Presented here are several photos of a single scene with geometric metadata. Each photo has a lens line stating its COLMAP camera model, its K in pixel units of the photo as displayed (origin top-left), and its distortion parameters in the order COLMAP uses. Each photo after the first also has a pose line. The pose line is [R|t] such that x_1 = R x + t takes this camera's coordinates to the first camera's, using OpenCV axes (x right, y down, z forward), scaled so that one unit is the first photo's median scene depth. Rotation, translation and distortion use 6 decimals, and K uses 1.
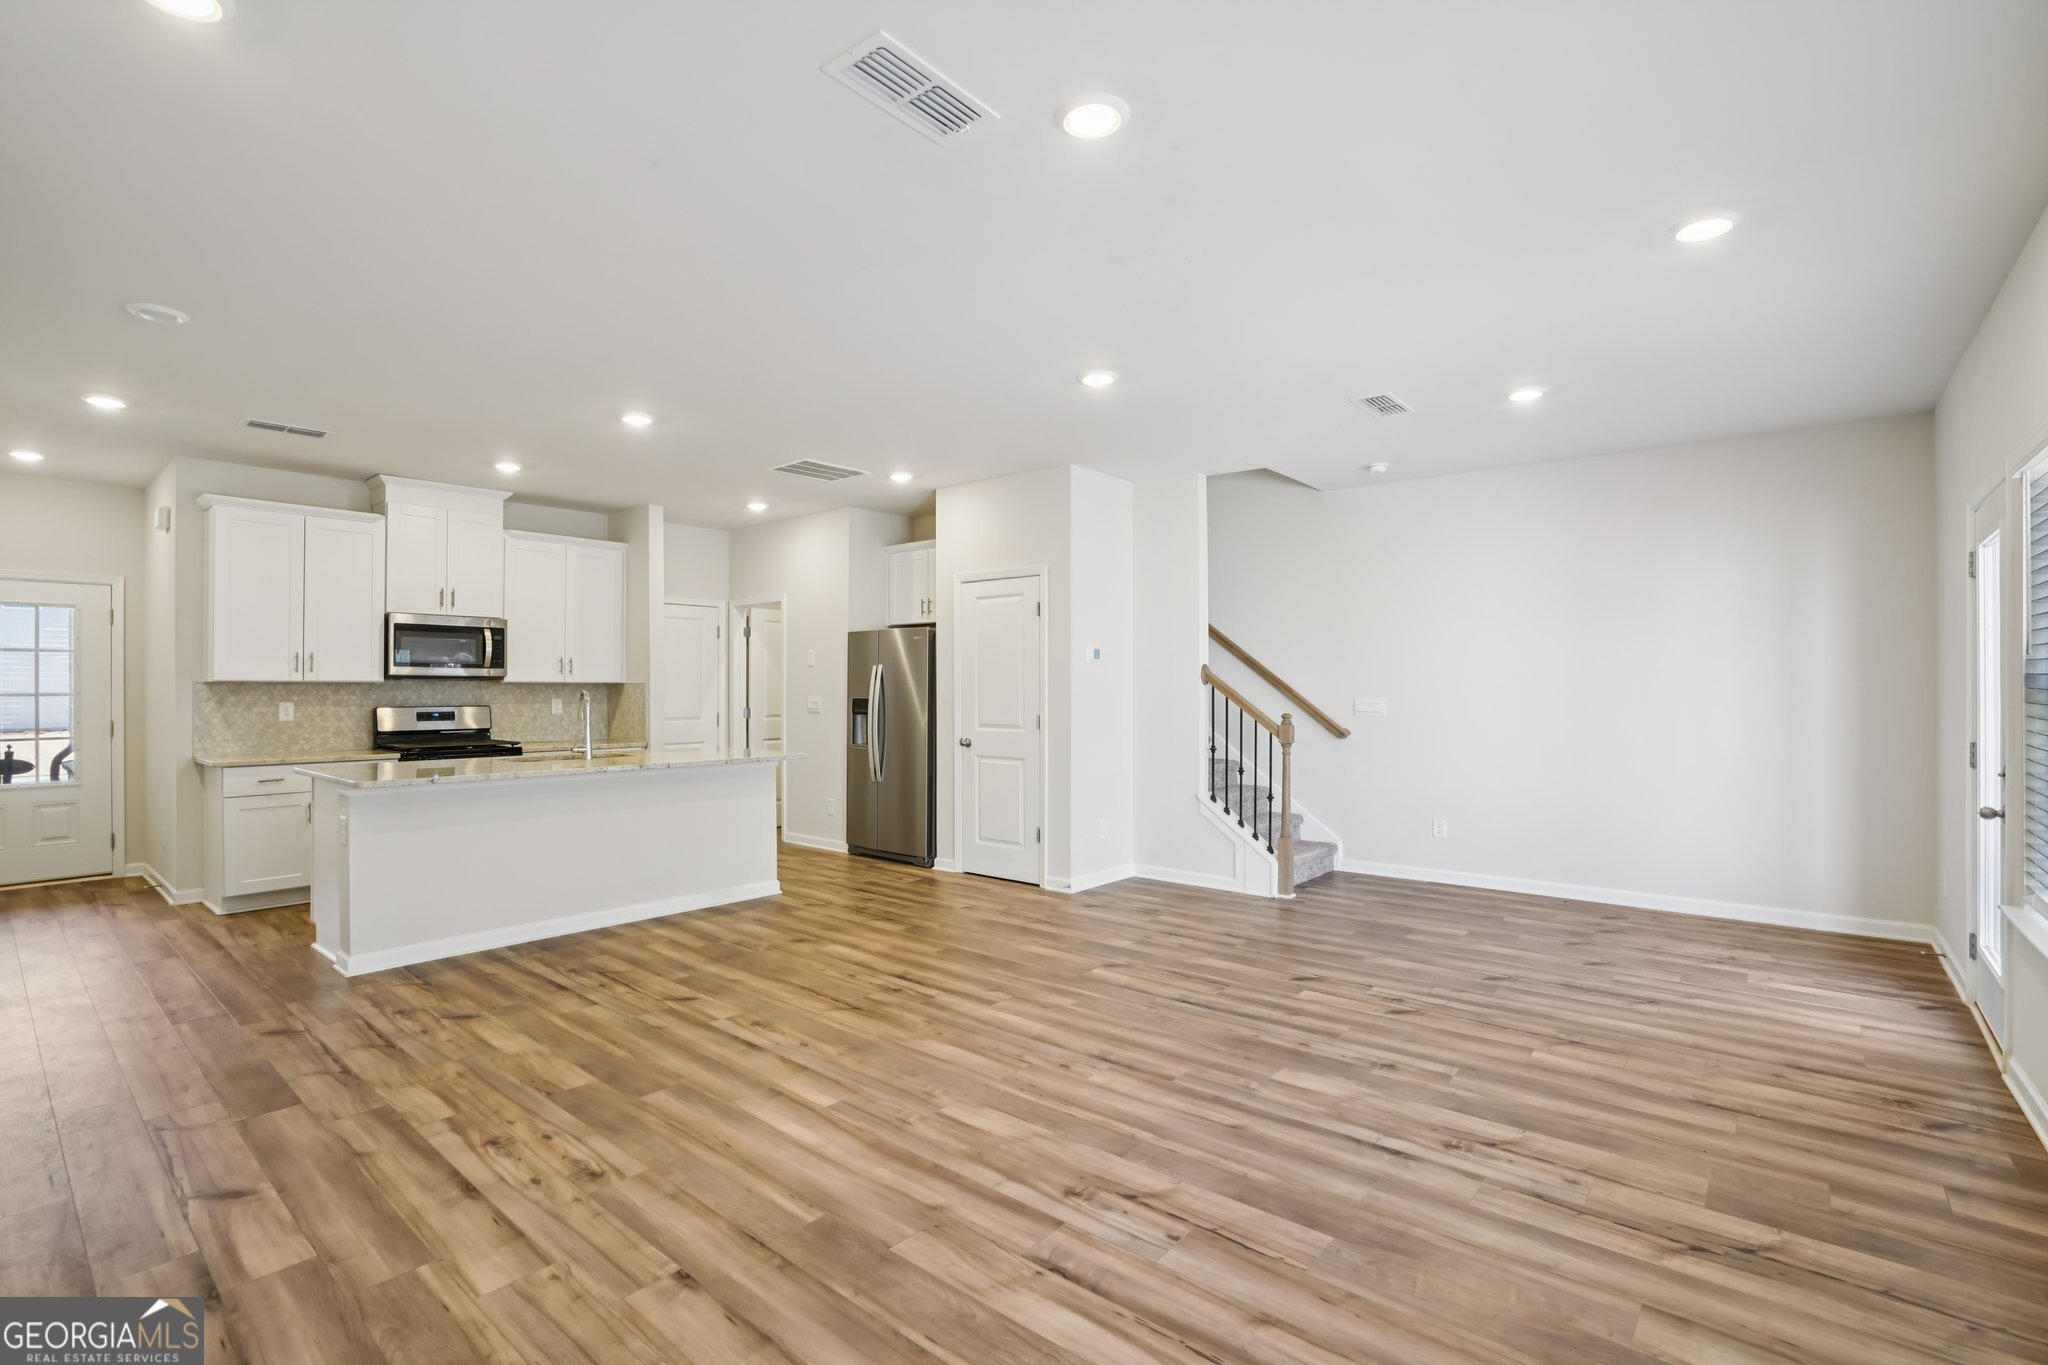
lens RADIAL K [[950.0, 0, 1024.0], [0, 950.0, 682.5], [0, 0, 1]] dist [-0.072995, 0.026977]
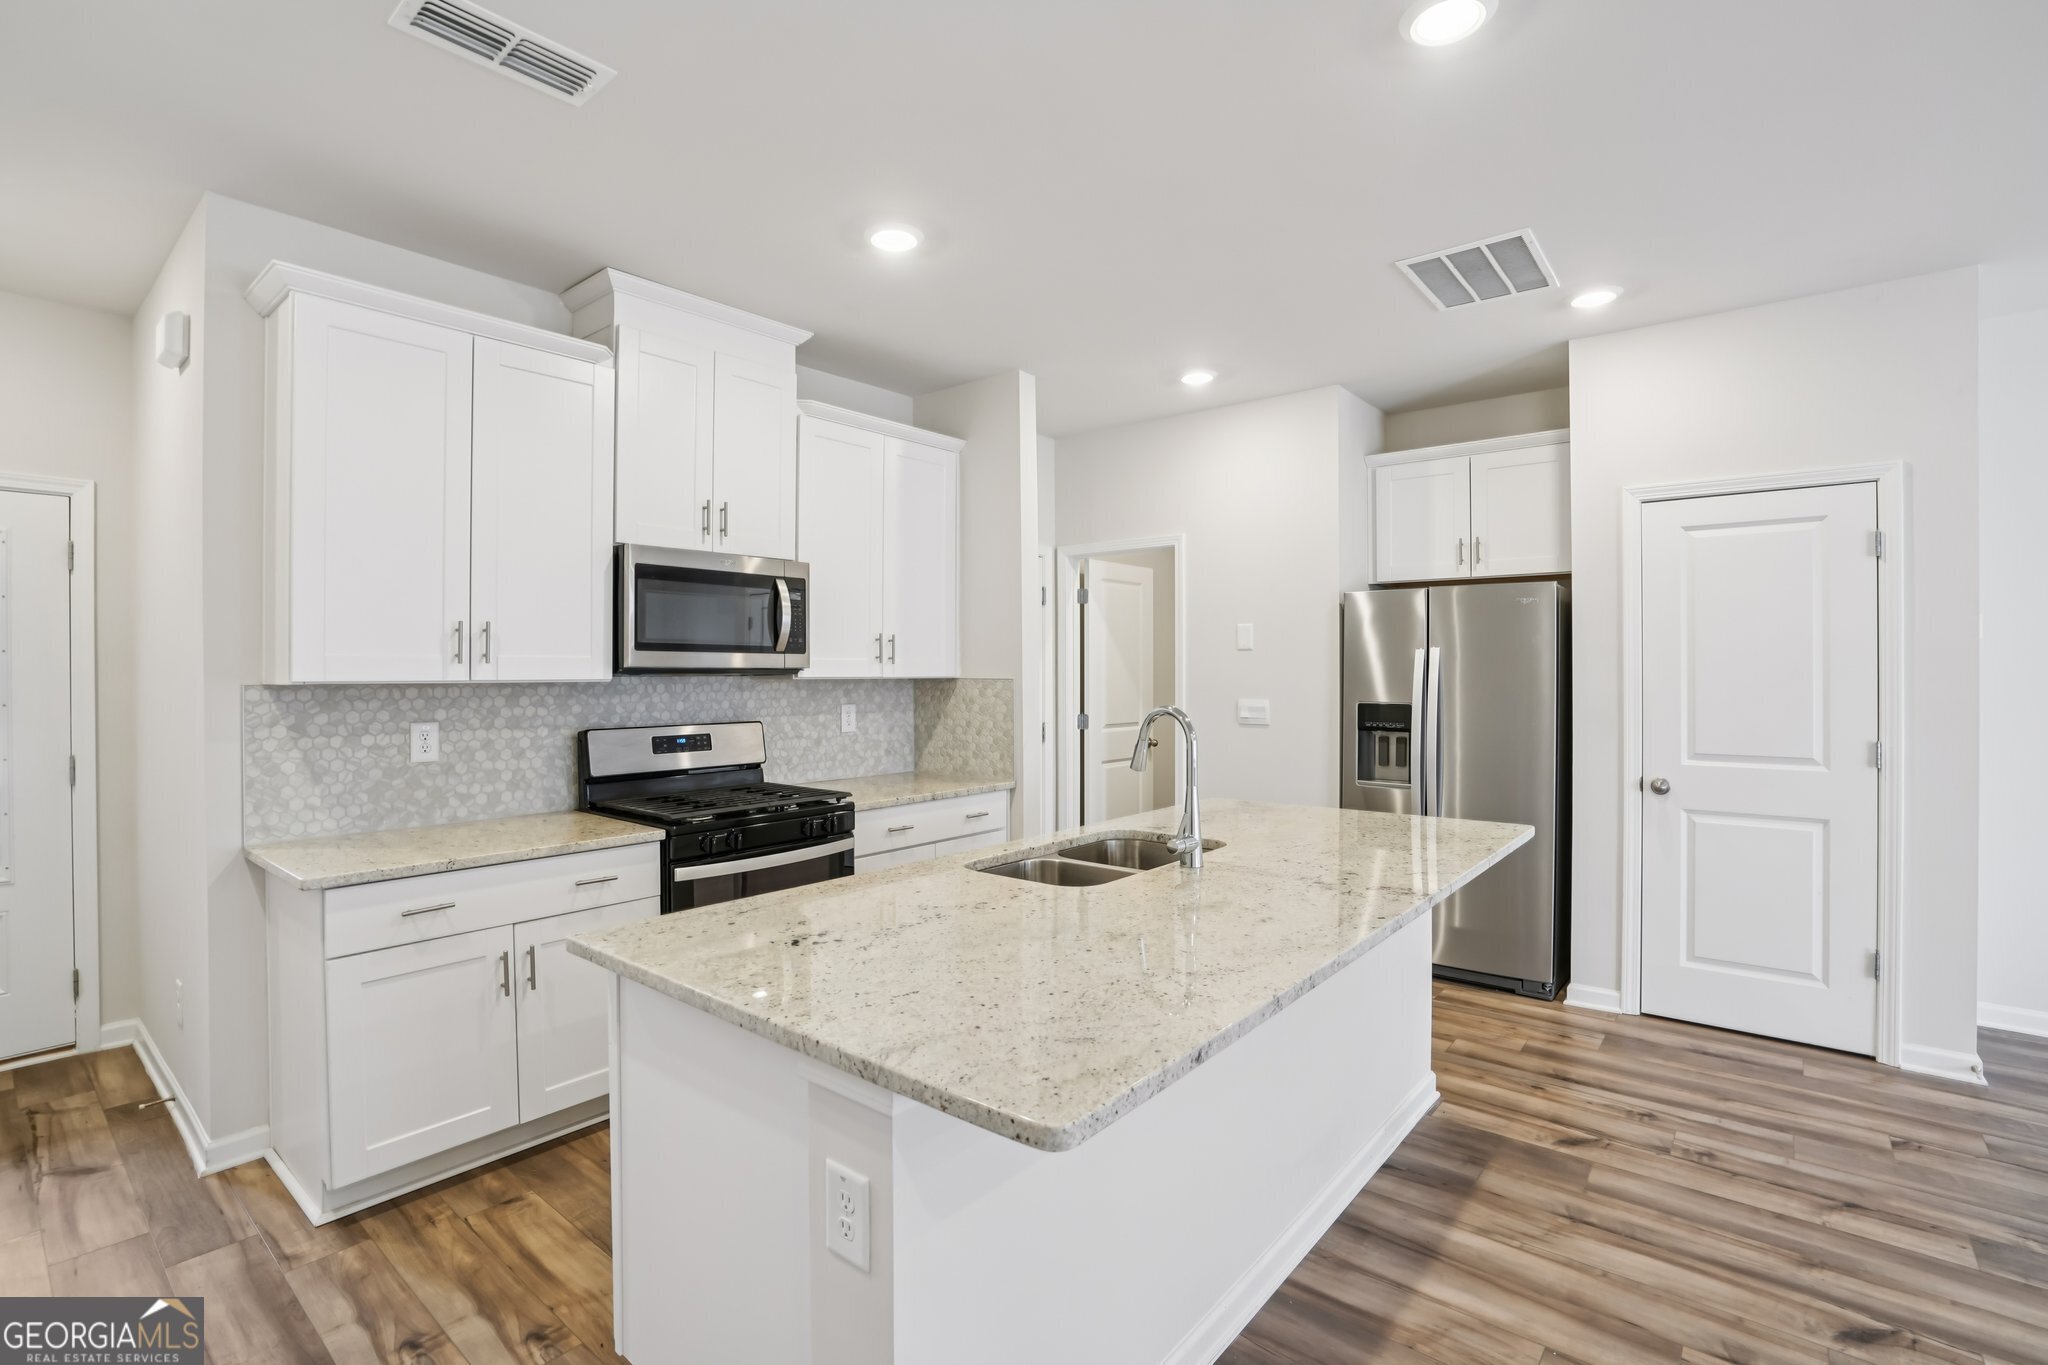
lens RADIAL K [[960.0, 0, 1015.4], [0, 960.0, 668.6], [0, 0, 1]] dist [-0.065124, 0.022950]
pose [[1.000000, -0.000582, -0.000413, -0.470870], [0.000584, 0.999991, 0.004230, -0.009581], [0.000410, -0.004230, 0.999991, 0.479315]]
